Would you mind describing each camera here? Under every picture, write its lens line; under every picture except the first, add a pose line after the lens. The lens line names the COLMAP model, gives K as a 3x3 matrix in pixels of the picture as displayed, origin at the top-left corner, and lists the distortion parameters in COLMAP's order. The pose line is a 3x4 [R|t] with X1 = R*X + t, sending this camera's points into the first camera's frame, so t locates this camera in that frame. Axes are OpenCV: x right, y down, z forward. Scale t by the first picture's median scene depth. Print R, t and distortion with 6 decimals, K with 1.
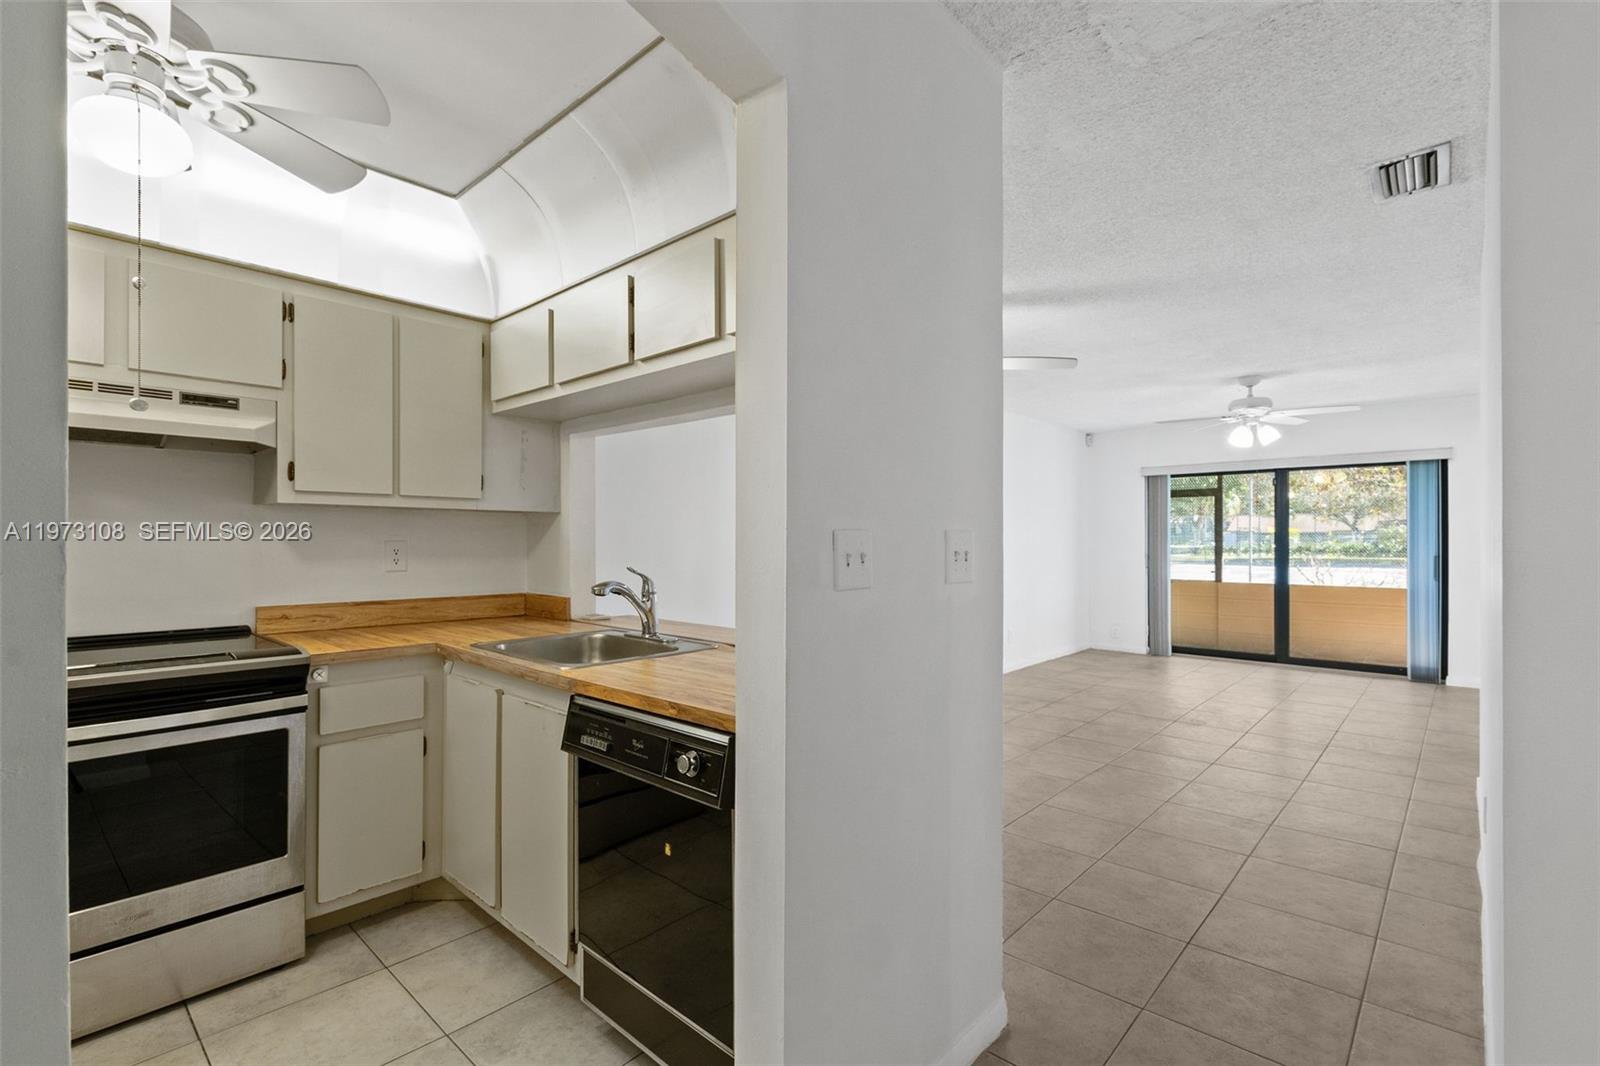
lens RADIAL K [[728.7, 0, 794.9], [0, 728.7, 536.1], [0, 0, 1]] dist [0.003806, -0.000441]
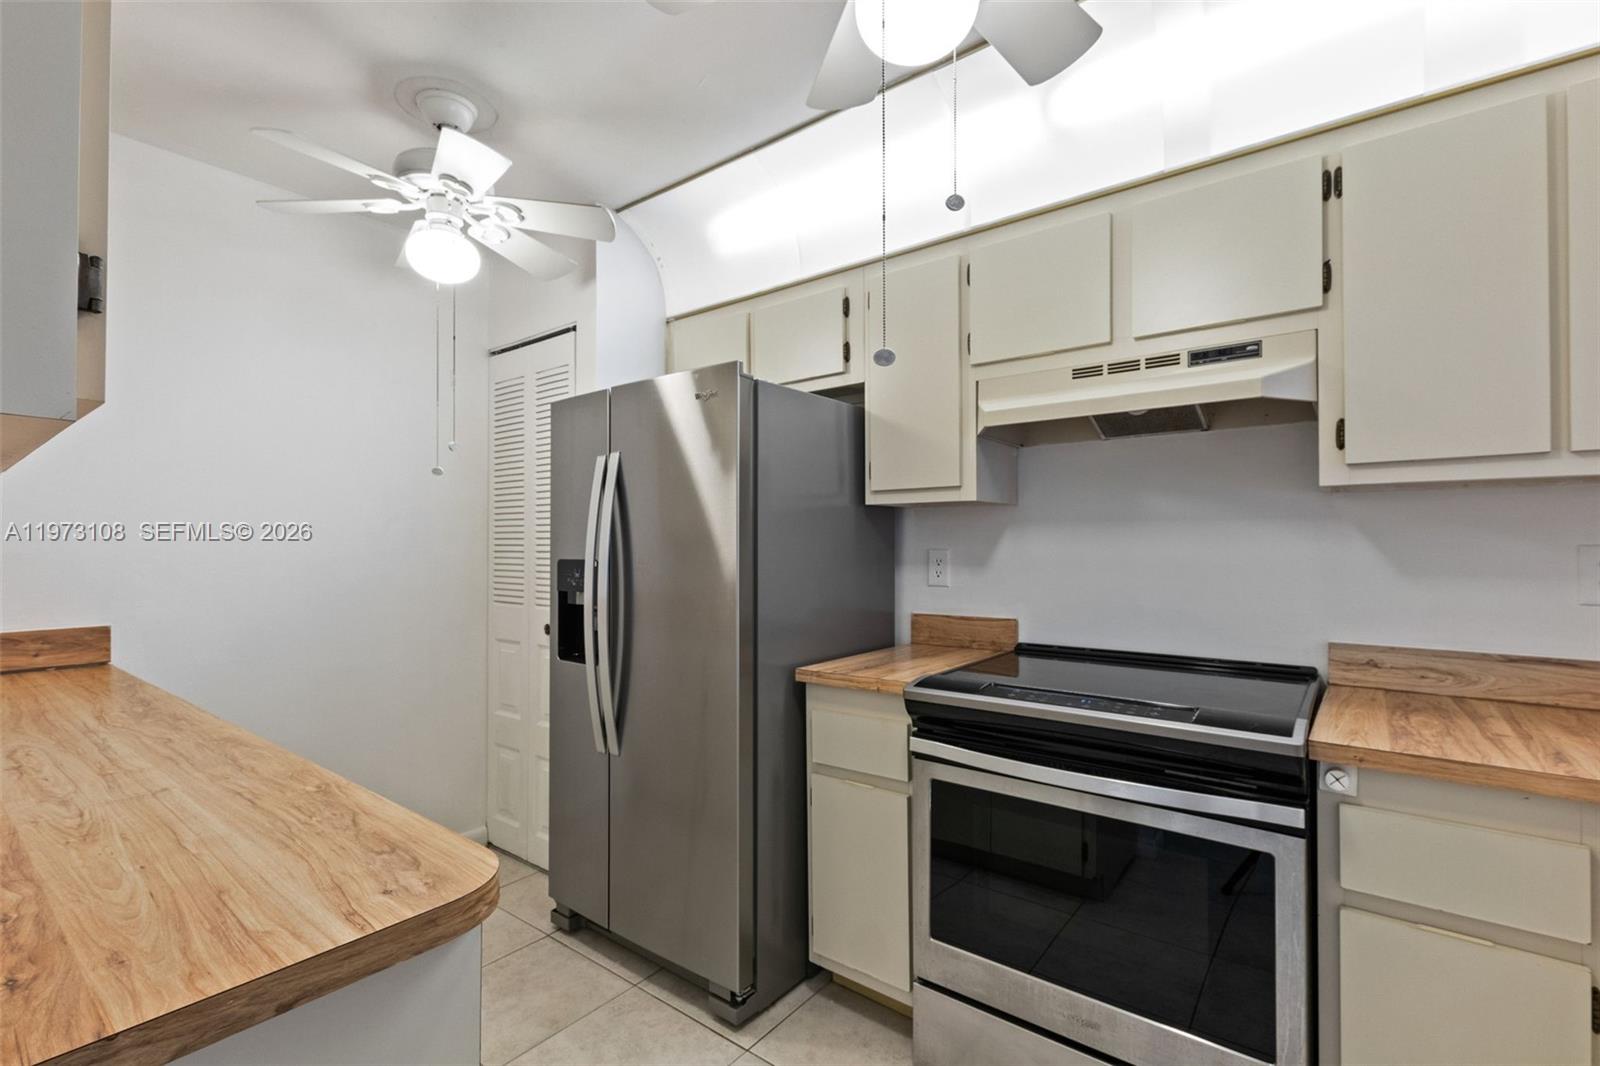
lens RADIAL K [[728.7, 0, 785.8], [0, 728.7, 538.1], [0, 0, 1]] dist [0.003806, -0.000441]
pose [[0.077527, -0.011299, -0.996926, -0.105444], [0.006023, 0.999923, -0.010864, 0.004287], [0.996972, -0.005162, 0.077589, 0.487136]]
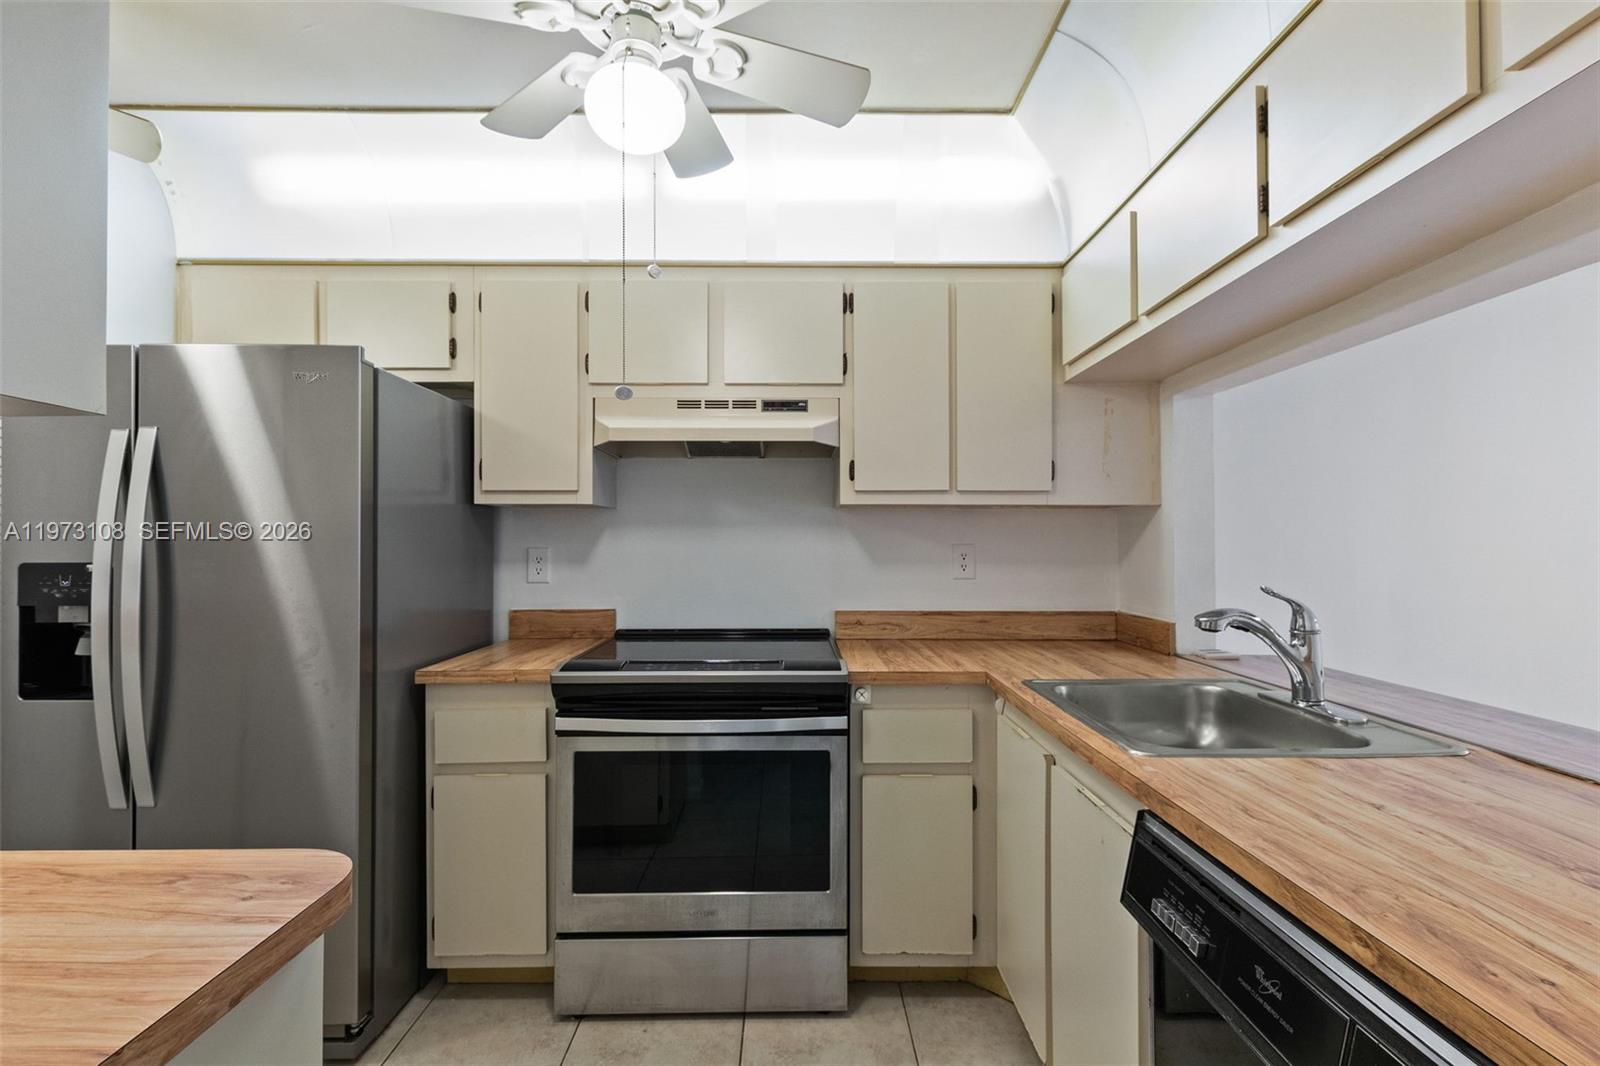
lens RADIAL K [[728.7, 0, 799.8], [0, 728.7, 538.4], [0, 0, 1]] dist [0.003806, -0.000441]
pose [[0.687974, -0.007440, -0.725697, -0.054257], [0.004896, 0.999972, -0.005611, 0.004053], [0.725719, 0.000307, 0.687991, 0.309783]]
